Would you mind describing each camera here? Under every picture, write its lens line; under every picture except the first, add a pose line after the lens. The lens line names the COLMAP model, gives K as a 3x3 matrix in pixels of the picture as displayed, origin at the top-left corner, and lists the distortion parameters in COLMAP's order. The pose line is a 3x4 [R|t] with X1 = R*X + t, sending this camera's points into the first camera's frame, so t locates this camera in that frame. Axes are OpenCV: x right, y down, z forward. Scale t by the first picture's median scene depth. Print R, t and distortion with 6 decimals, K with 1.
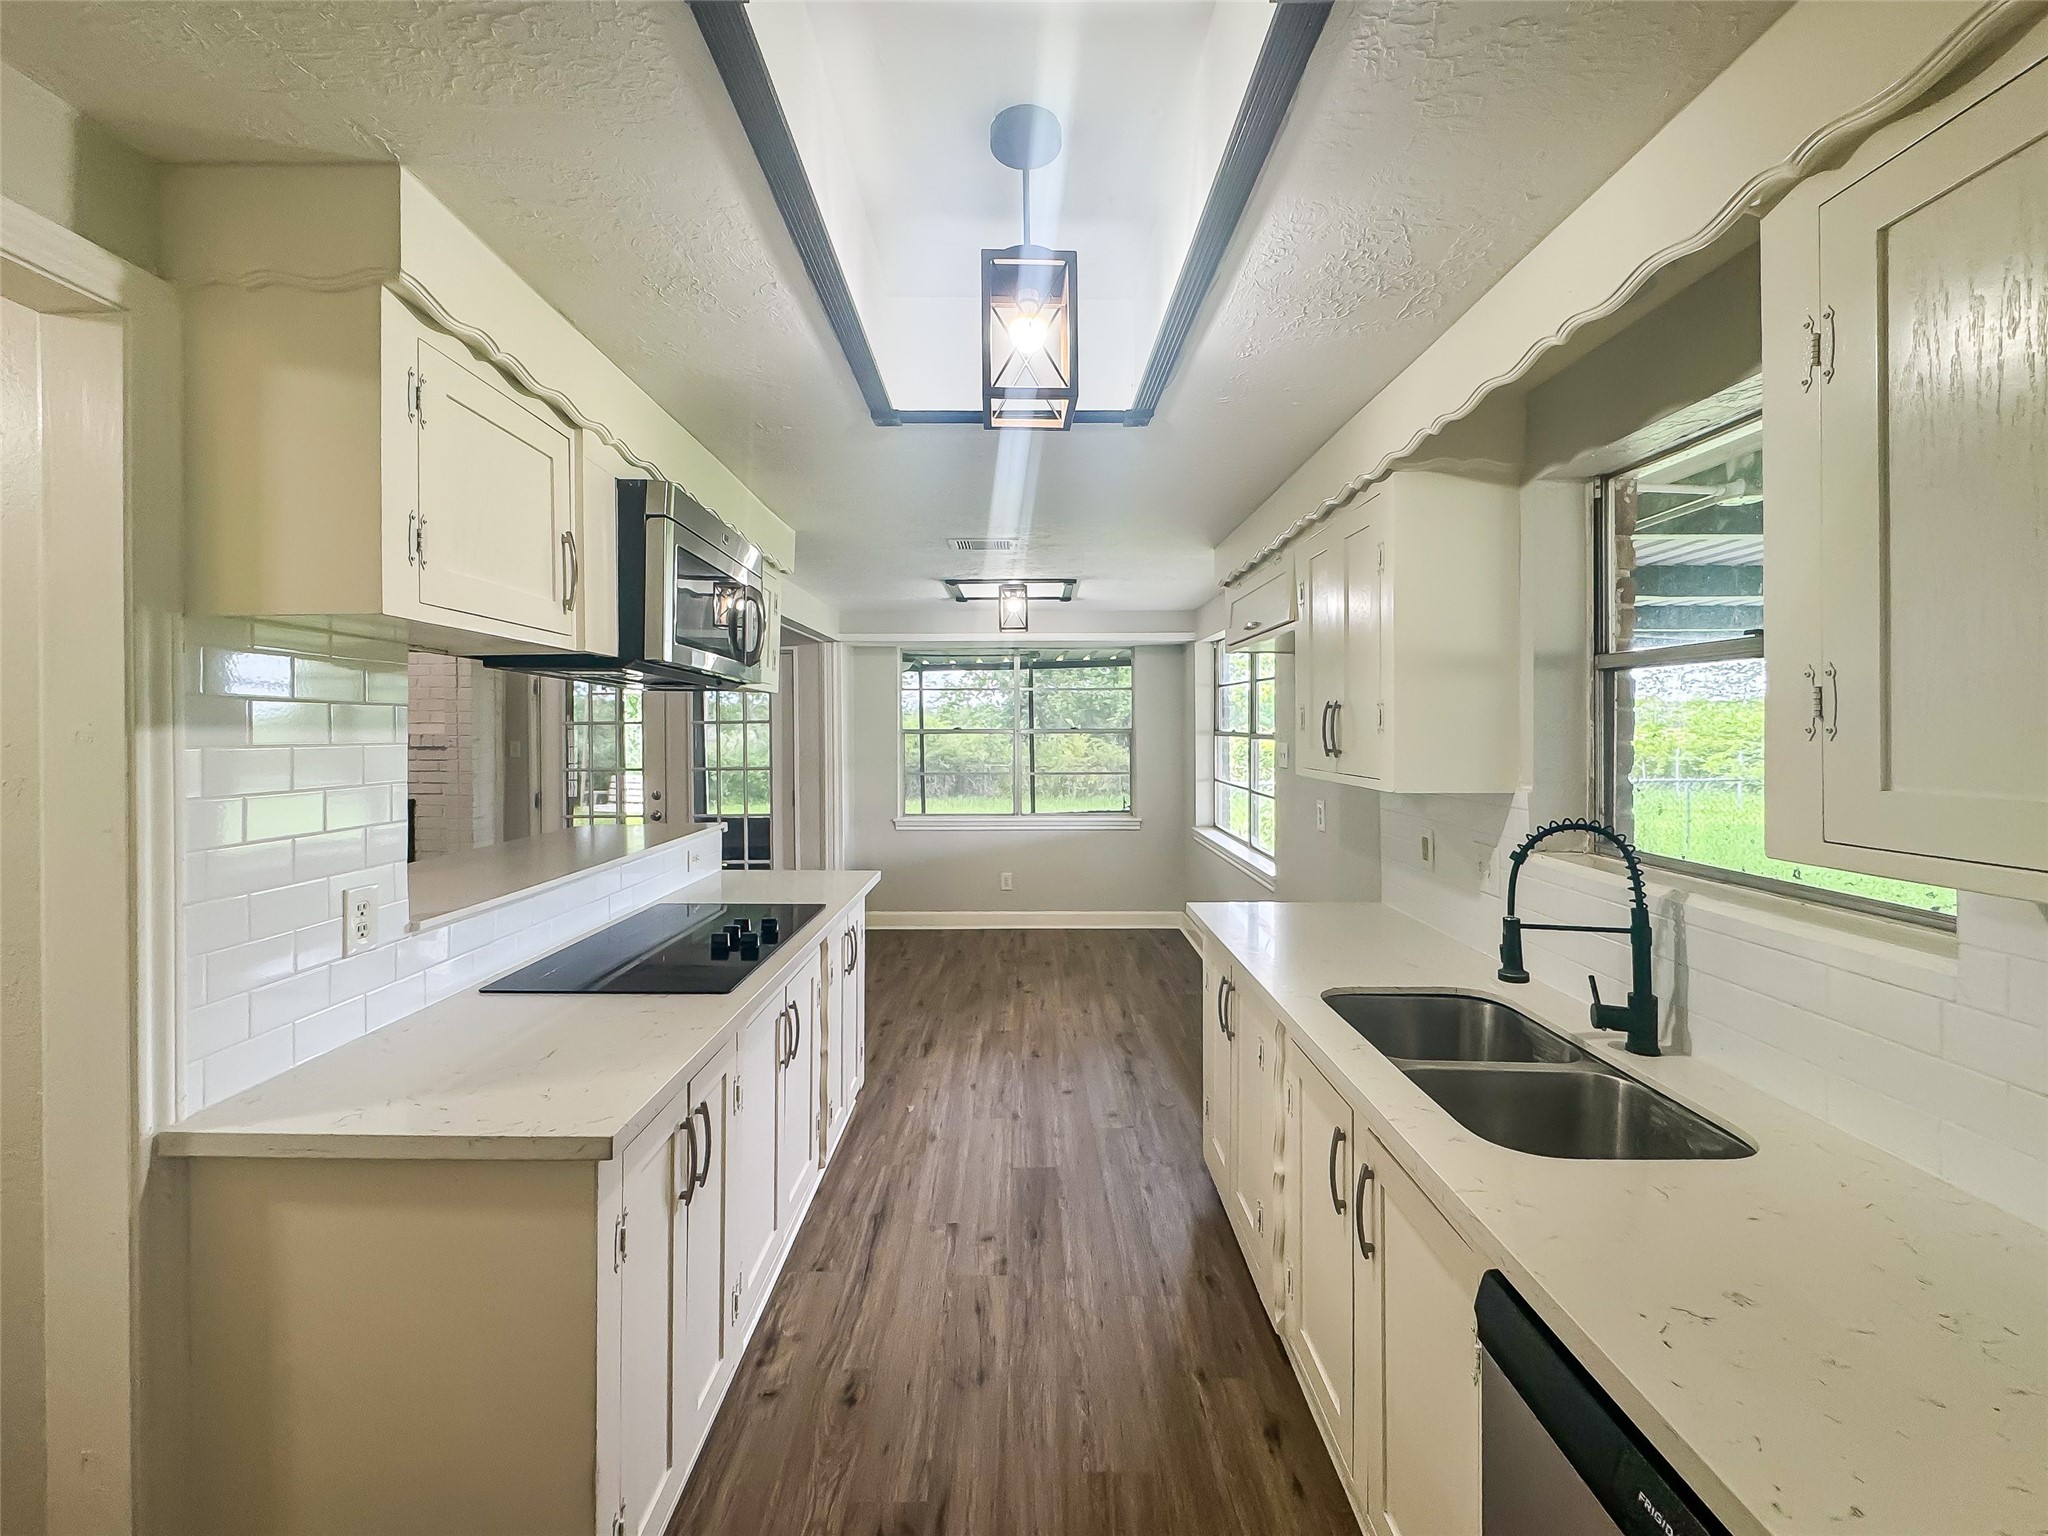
lens RADIAL K [[827.1, 0, 1064.6], [0, 827.1, 722.2], [0, 0, 1]] dist [-0.001137, 0.000078]
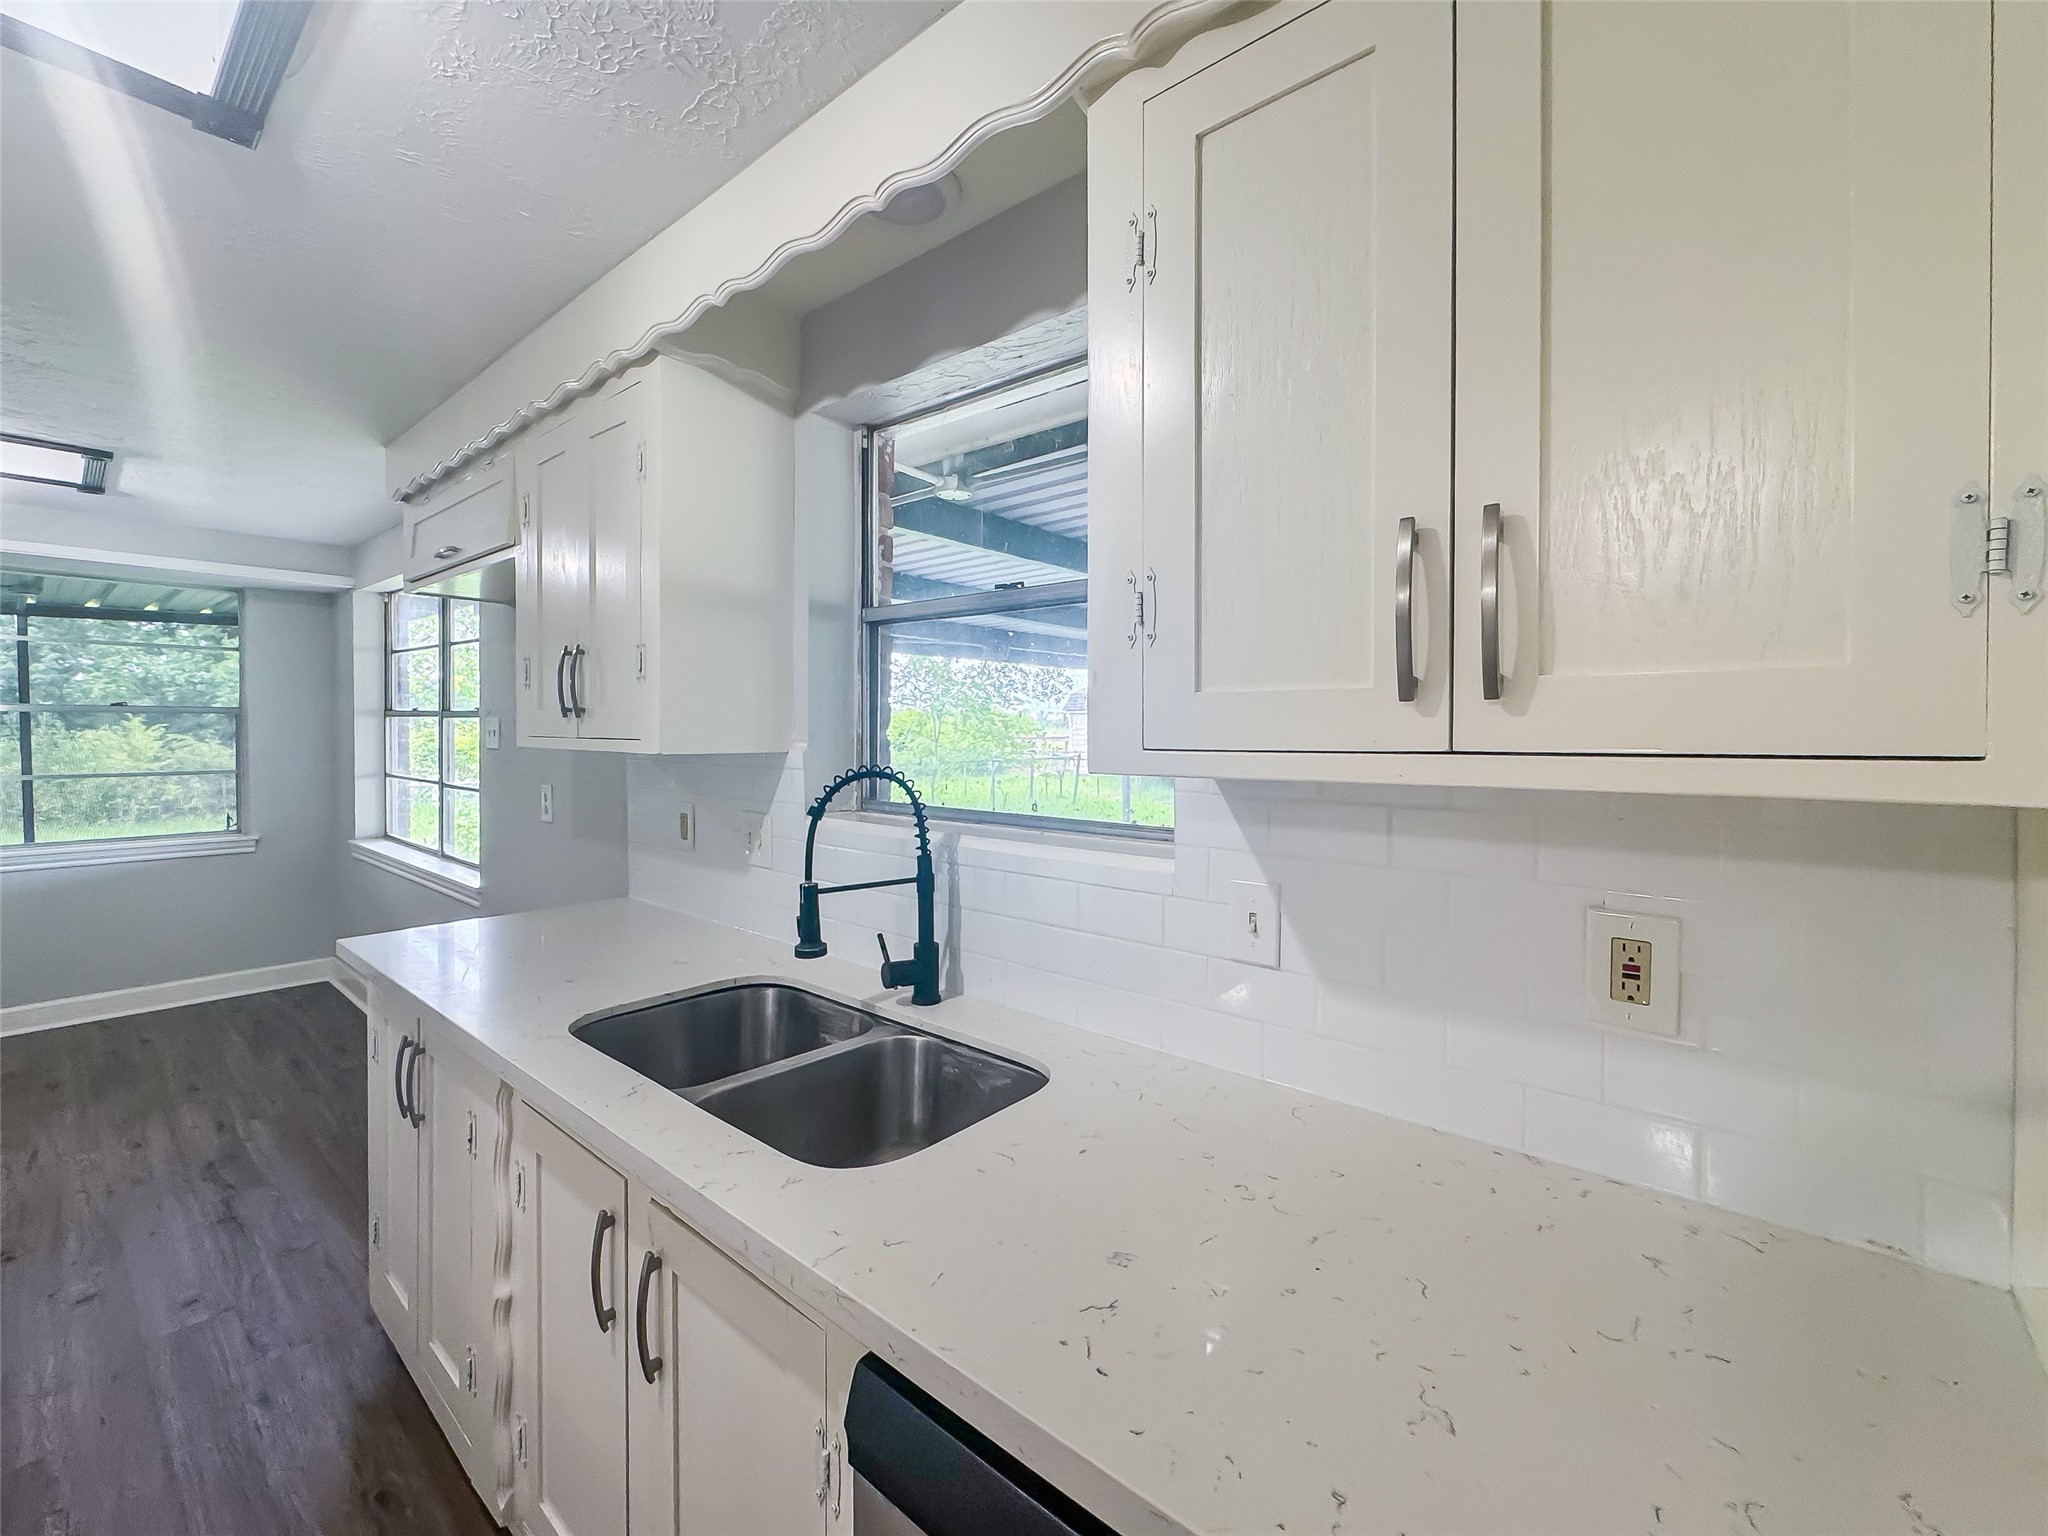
lens RADIAL K [[836.2, 0, 1000.2], [0, 836.2, 730.2], [0, 0, 1]] dist [-0.002167, 0.000413]
pose [[0.686072, -0.004209, 0.727522, 0.024180], [-0.005962, 0.999917, 0.011407, 0.036513], [-0.727510, -0.012163, 0.685990, 0.144153]]
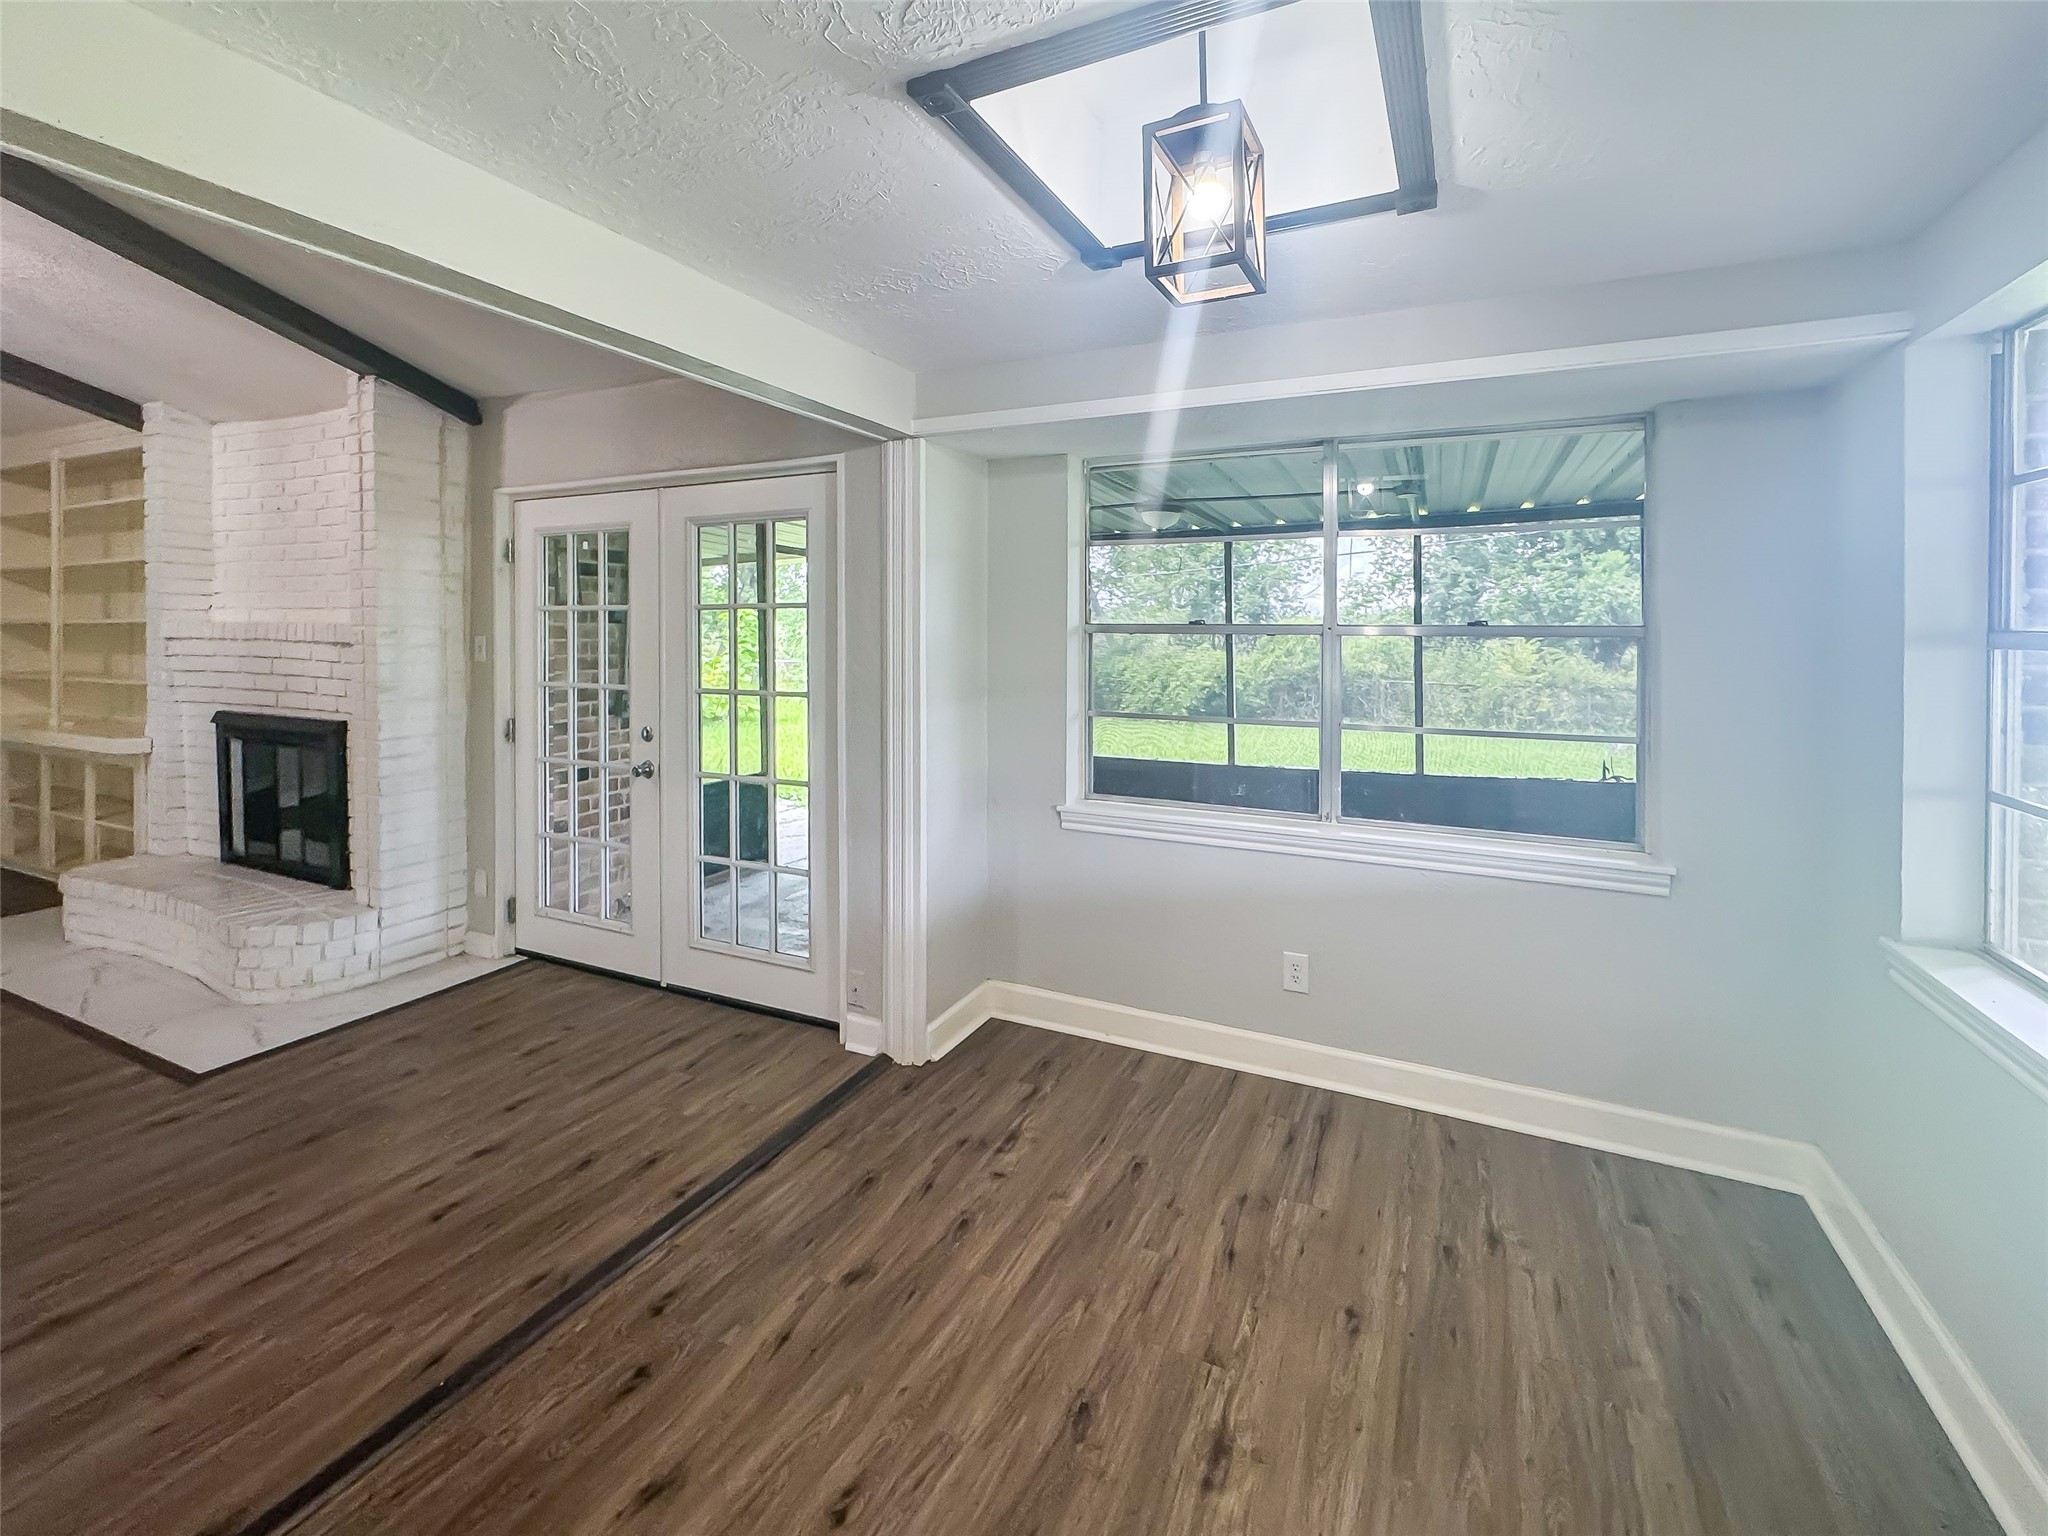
lens RADIAL K [[877.1, 0, 1009.6], [0, 877.1, 642.7], [0, 0, 1]] dist [-0.000480, -0.000287]
pose [[0.869617, 0.011278, -0.493597, 0.062464], [-0.002763, 0.999835, 0.017977, 0.021815], [0.493718, -0.014270, 0.869505, 1.199620]]
